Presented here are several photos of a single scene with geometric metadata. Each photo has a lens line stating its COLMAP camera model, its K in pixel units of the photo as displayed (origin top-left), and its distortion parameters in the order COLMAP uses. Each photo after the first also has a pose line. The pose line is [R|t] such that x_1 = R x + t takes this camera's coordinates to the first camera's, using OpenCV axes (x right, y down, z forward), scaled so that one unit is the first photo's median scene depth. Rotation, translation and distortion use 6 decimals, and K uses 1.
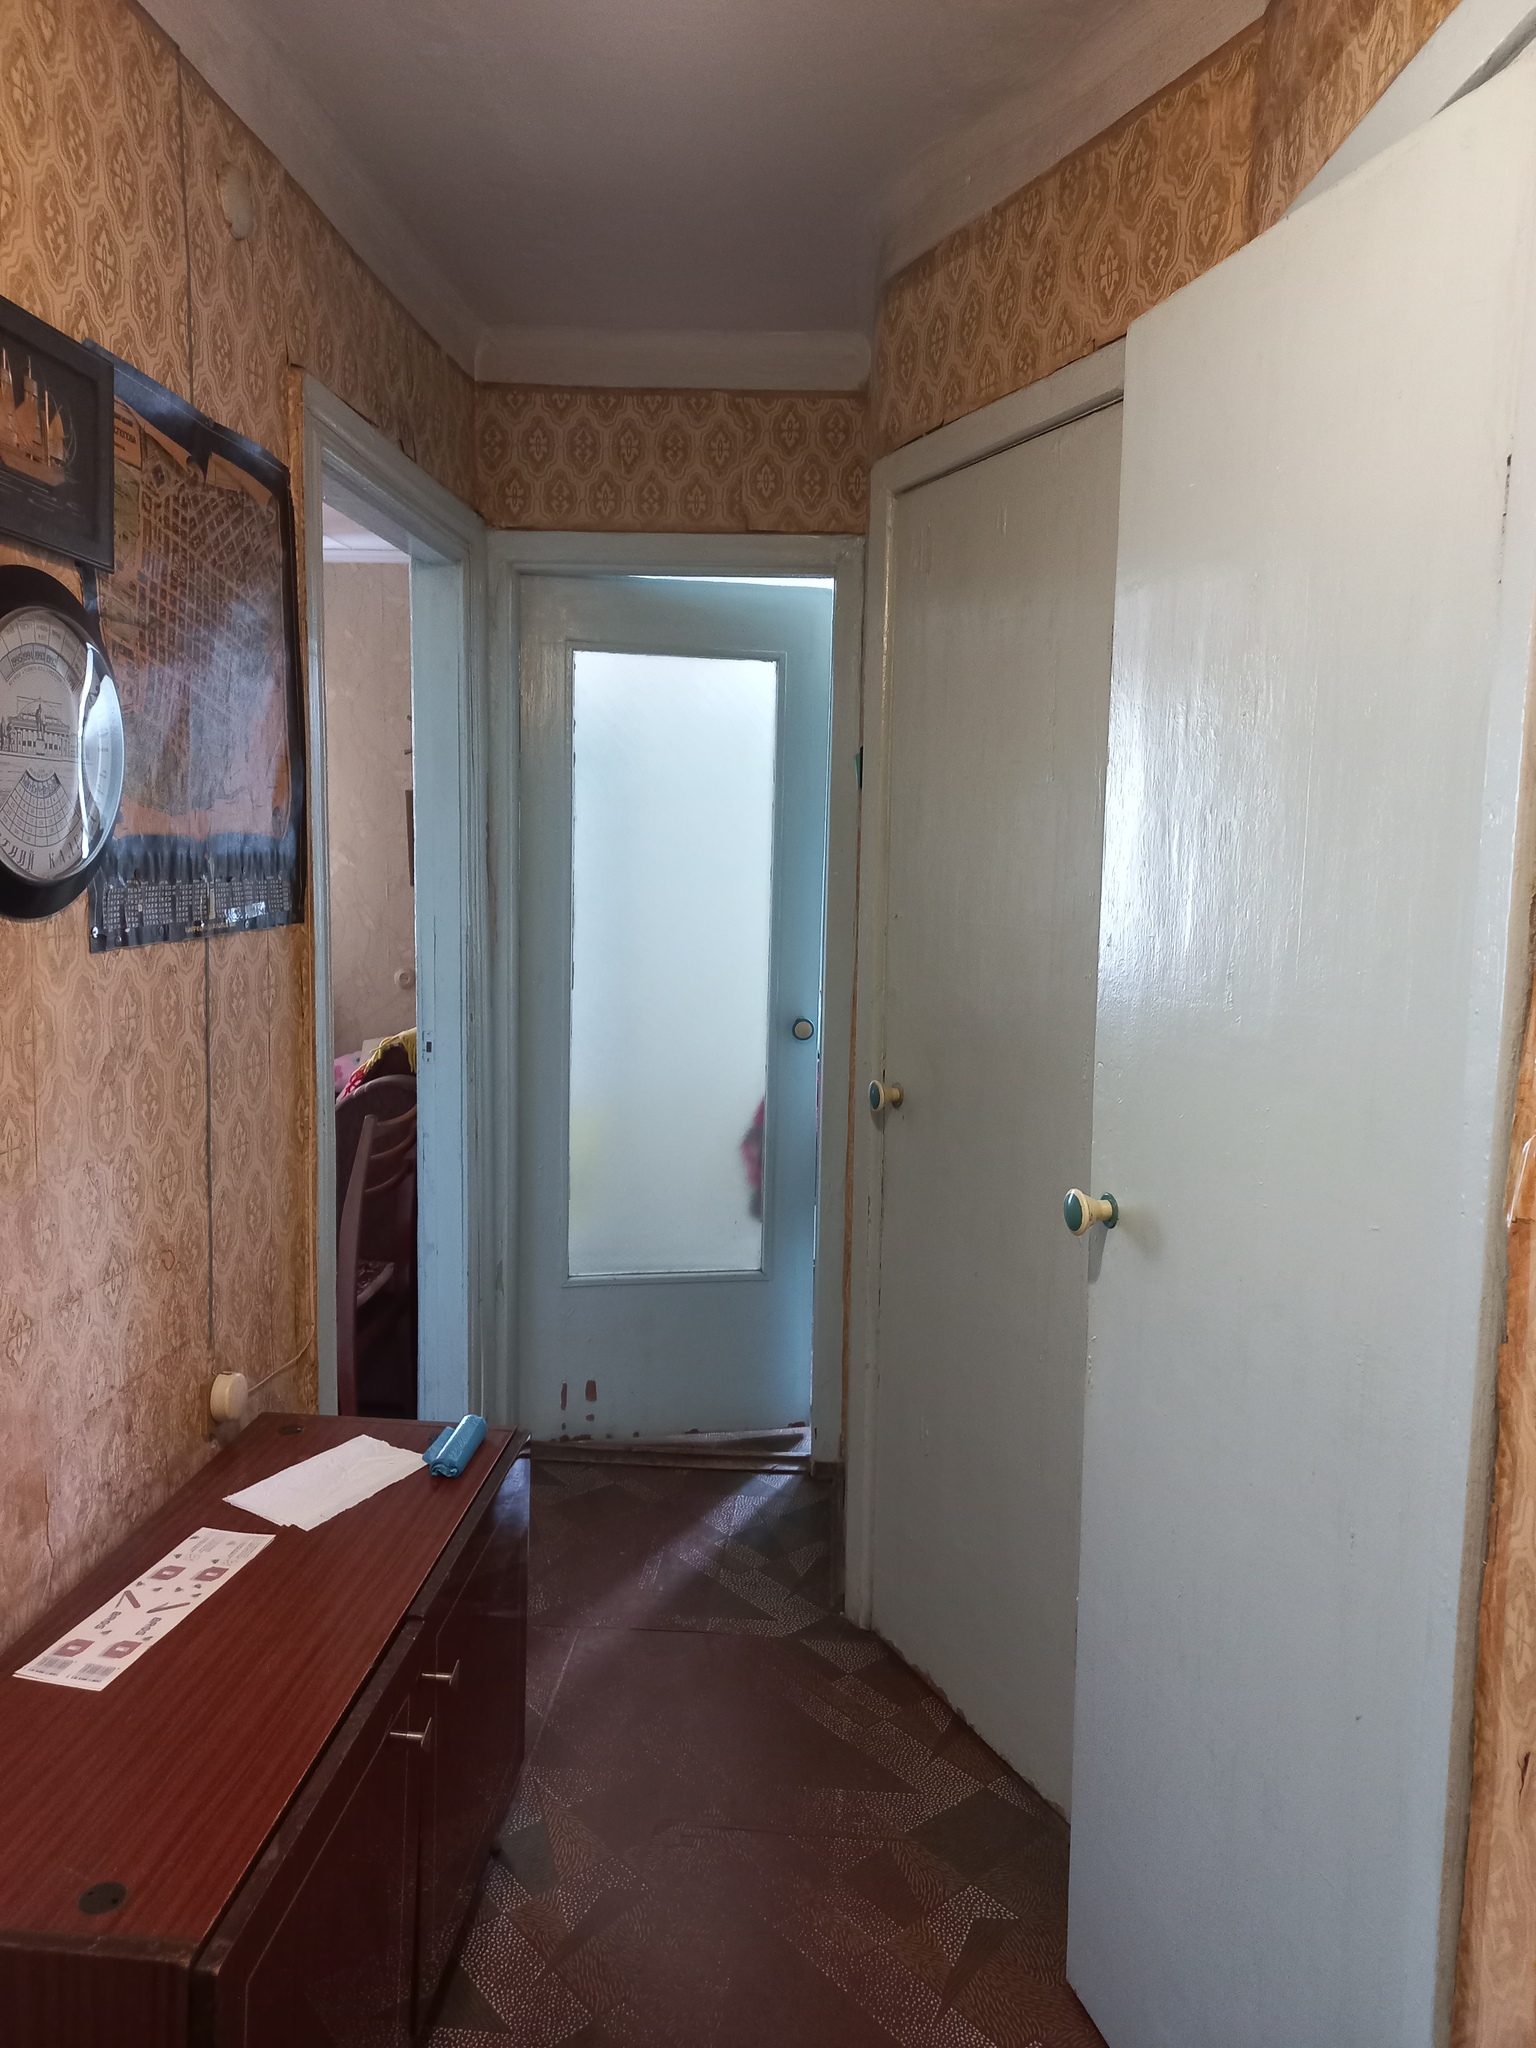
lens RADIAL K [[1469.0, 0, 768.0], [0, 1469.0, 1024.0], [0, 0, 1]] dist [0.032002, -0.012655]
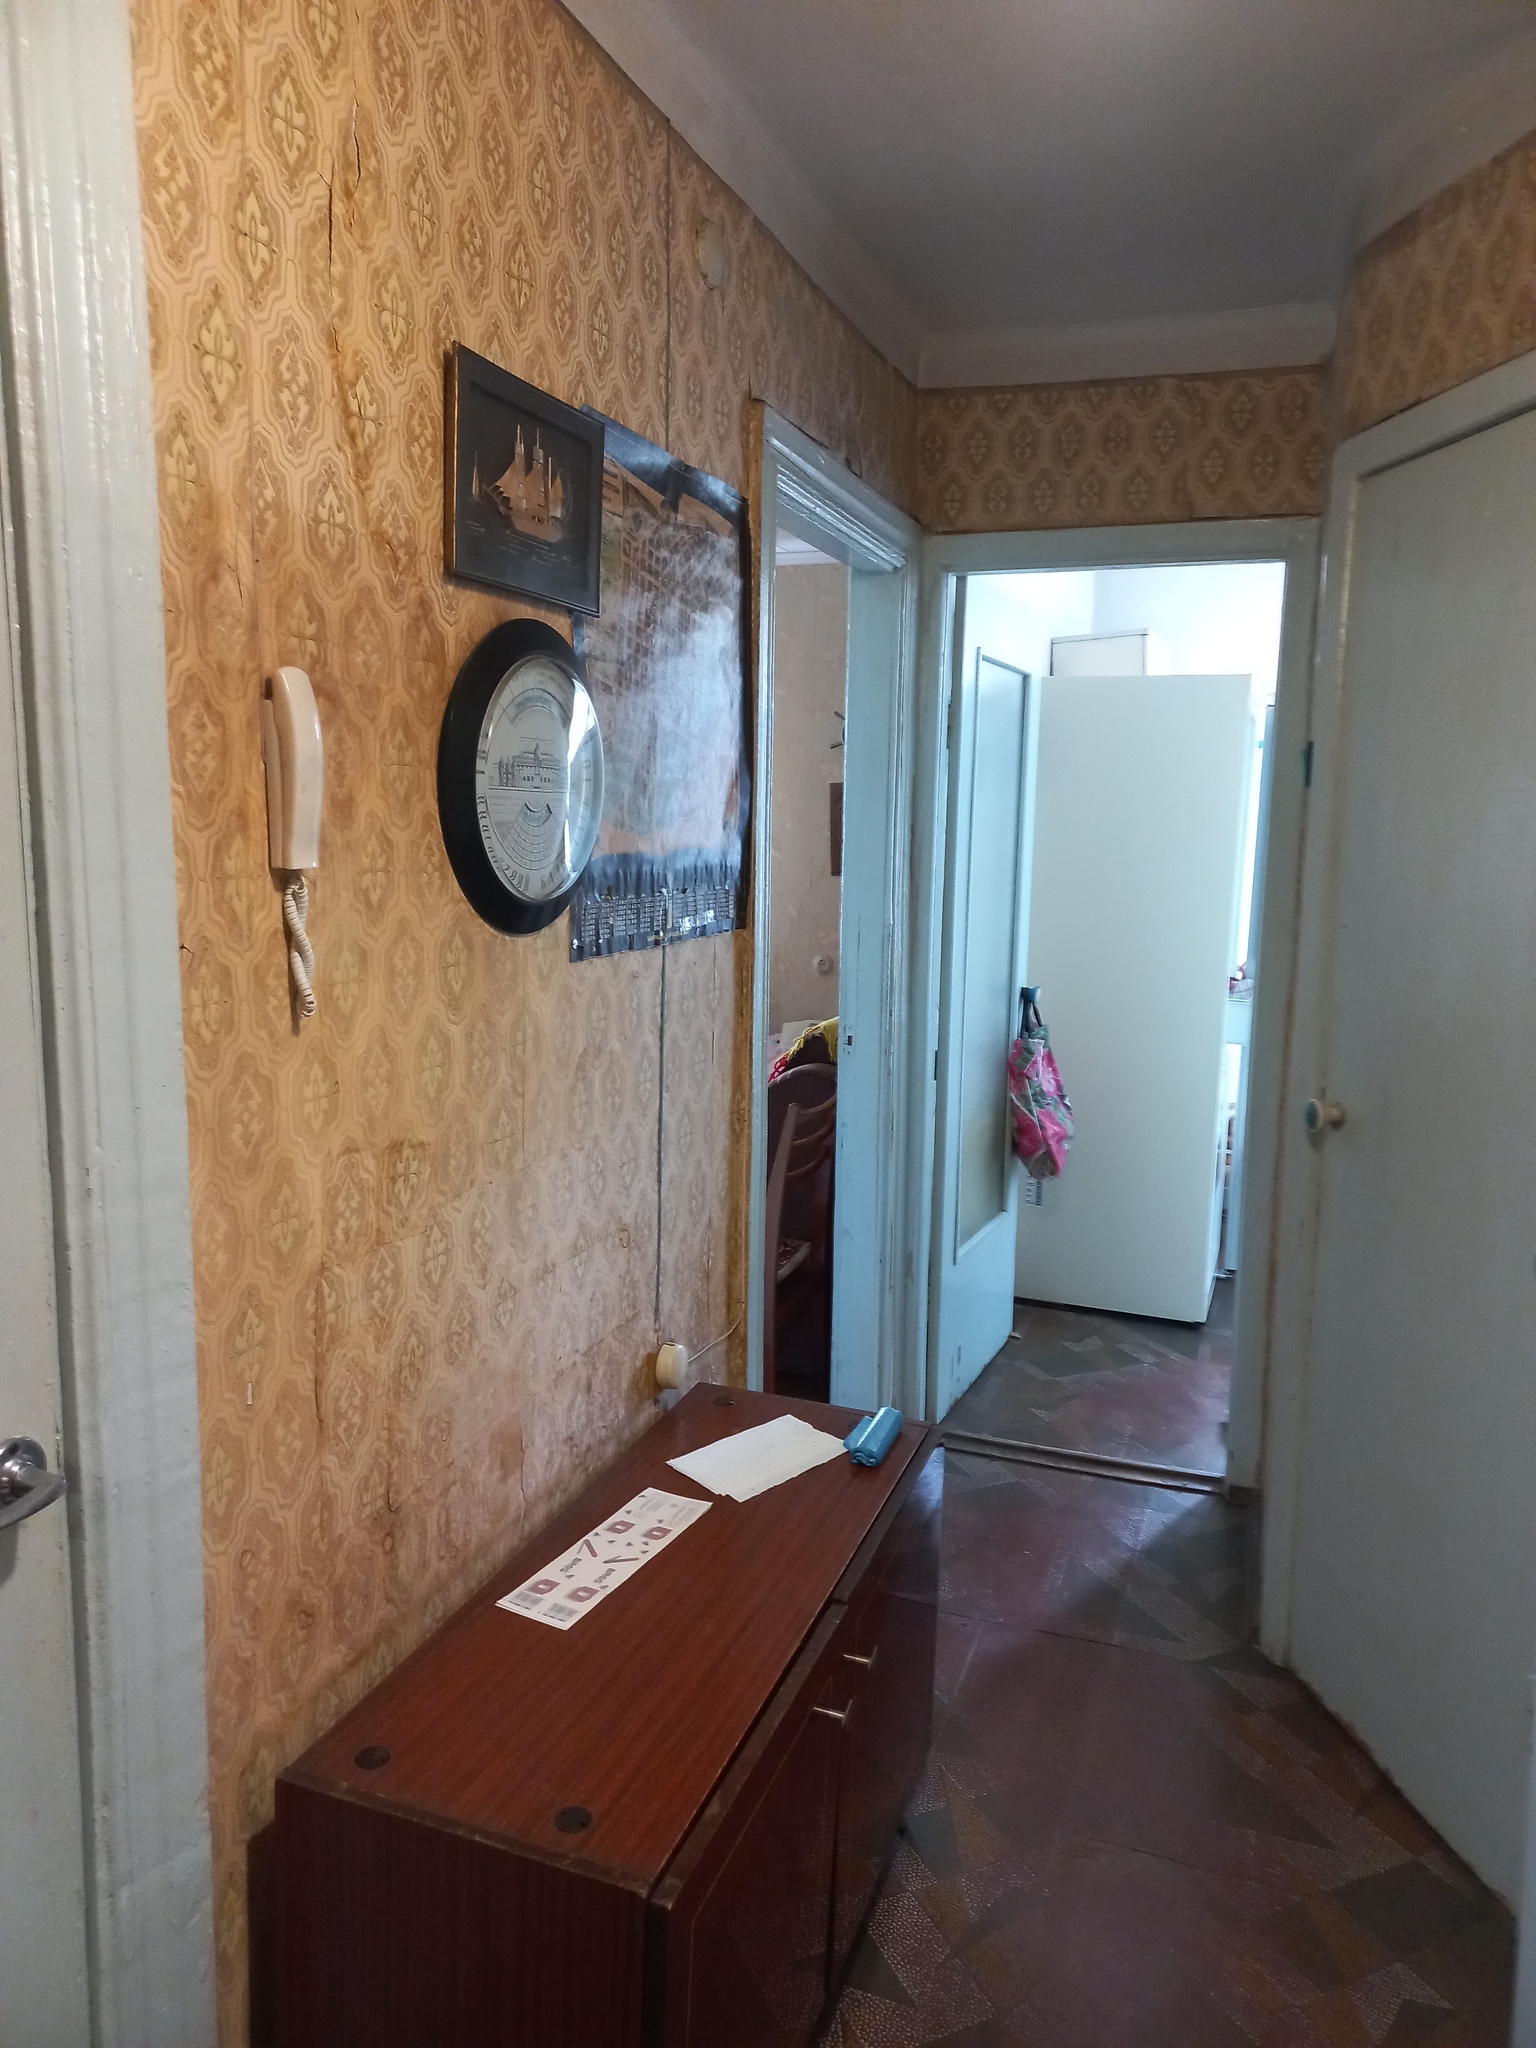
lens RADIAL K [[1469.0, 0, 768.0], [0, 1469.0, 1024.0], [0, 0, 1]] dist [0.032002, -0.012655]
pose [[0.962413, 0.033989, -0.269455, -0.013919], [-0.029894, 0.999367, 0.019287, -0.022952], [0.269940, -0.010507, 0.962820, -0.018354]]
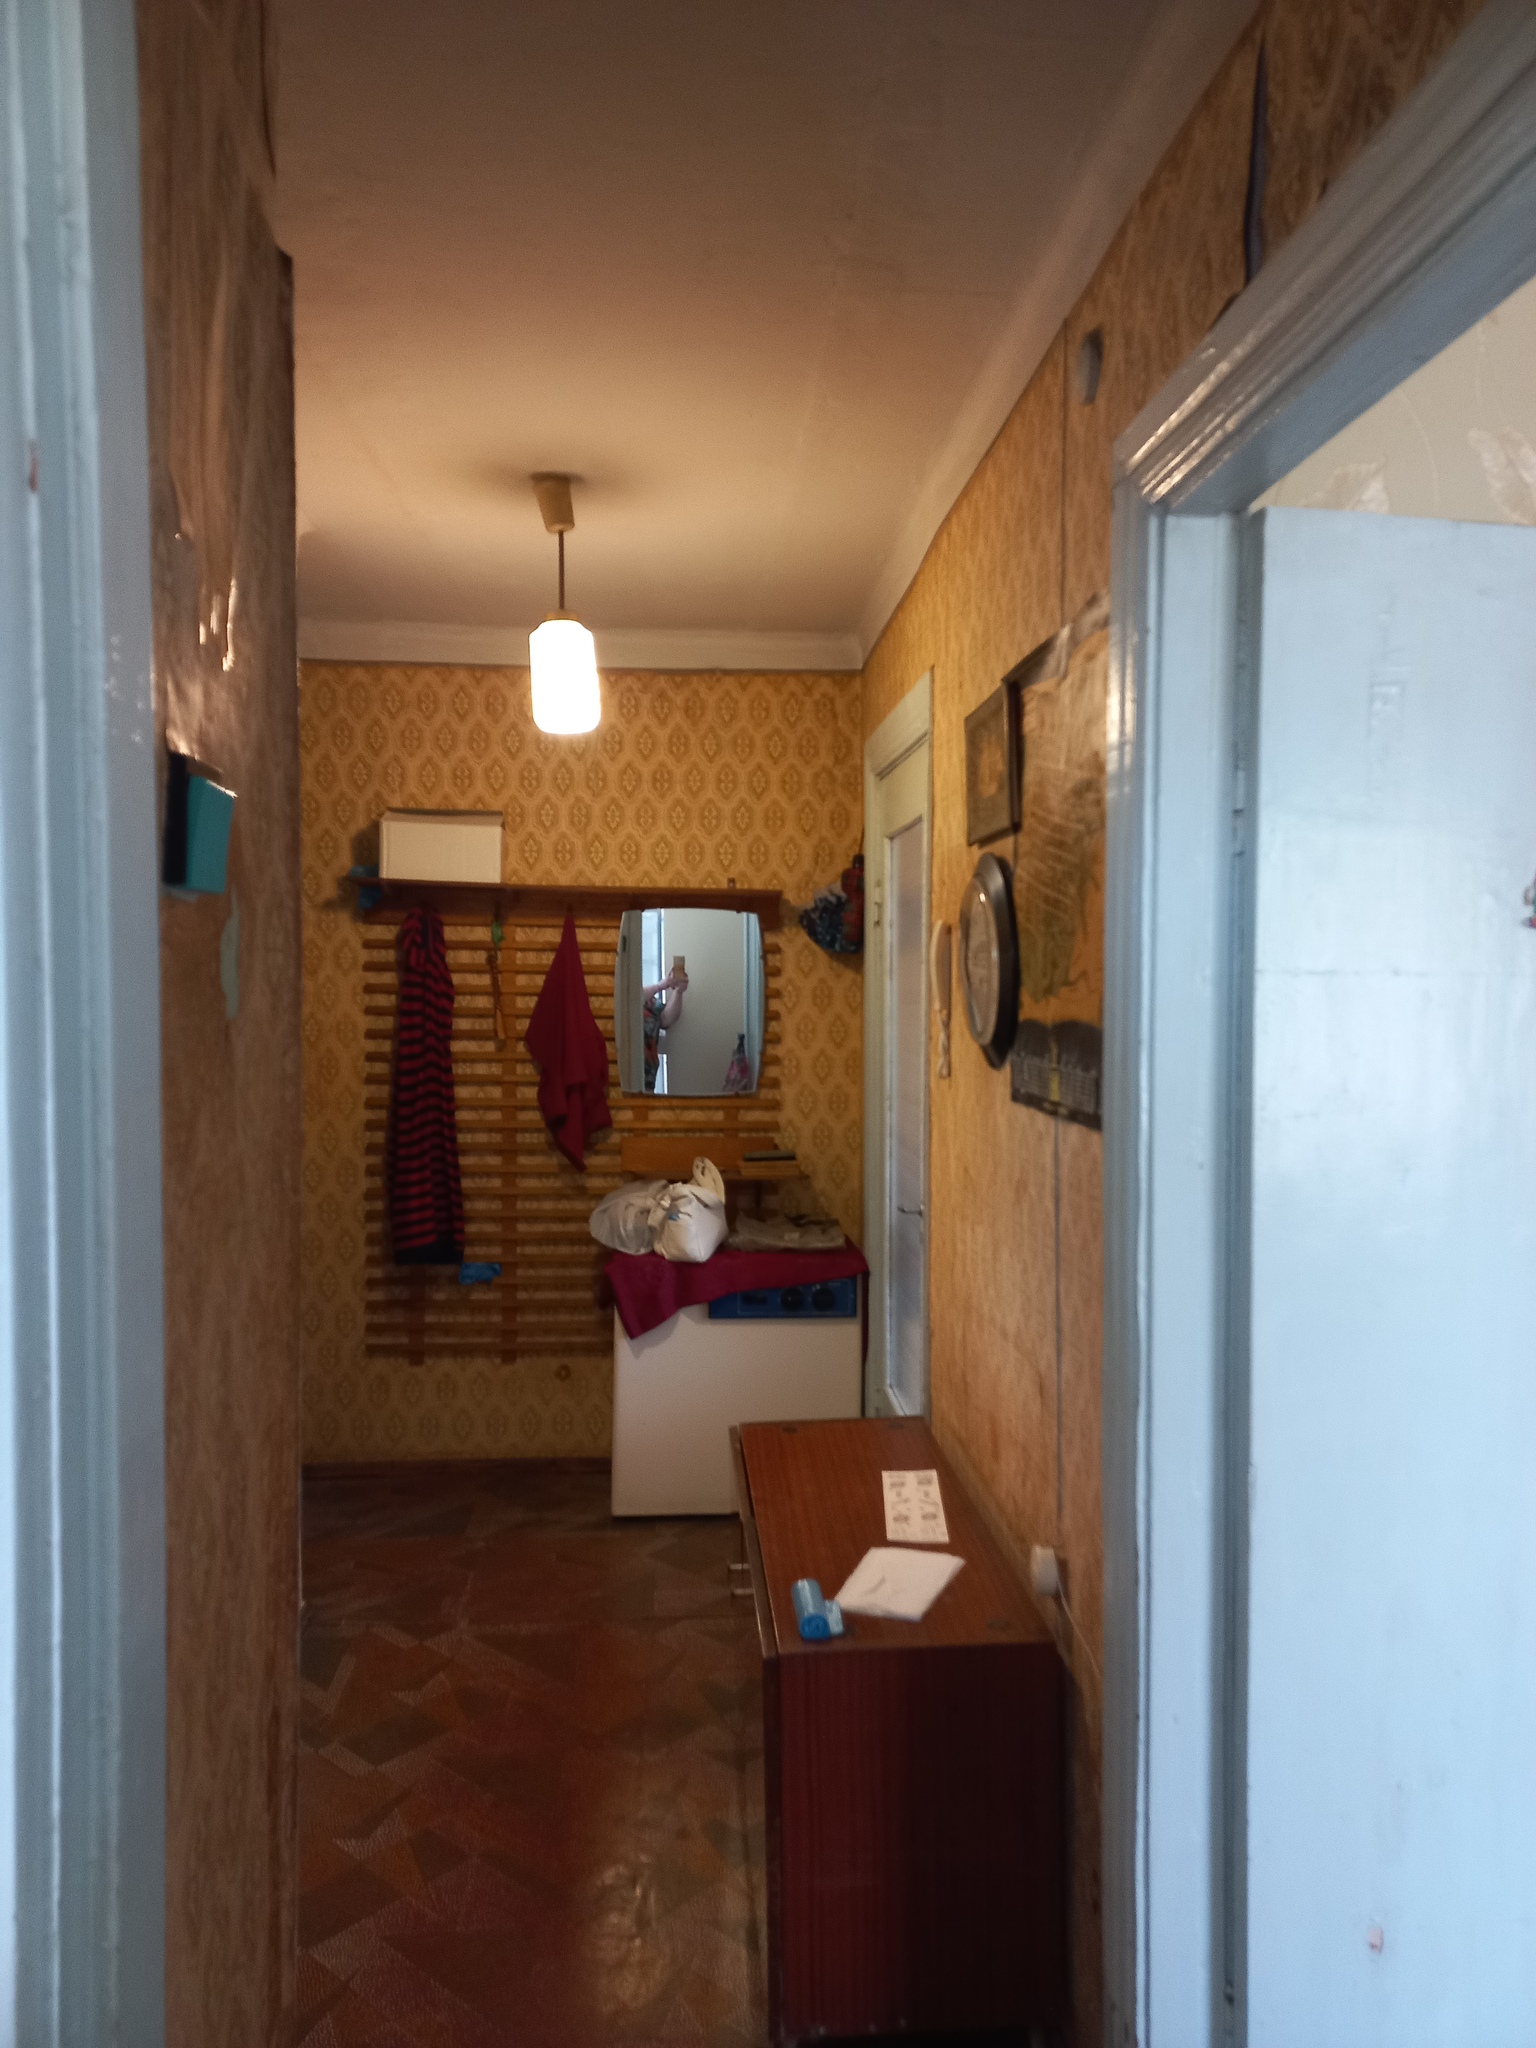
lens RADIAL K [[1469.0, 0, 768.0], [0, 1469.0, 1024.0], [0, 0, 1]] dist [0.032002, -0.012655]
pose [[-0.988343, -0.010896, -0.151851, -0.016378], [-0.034020, 0.988021, 0.150523, -0.268906], [0.148392, 0.153934, -0.976875, 1.935220]]
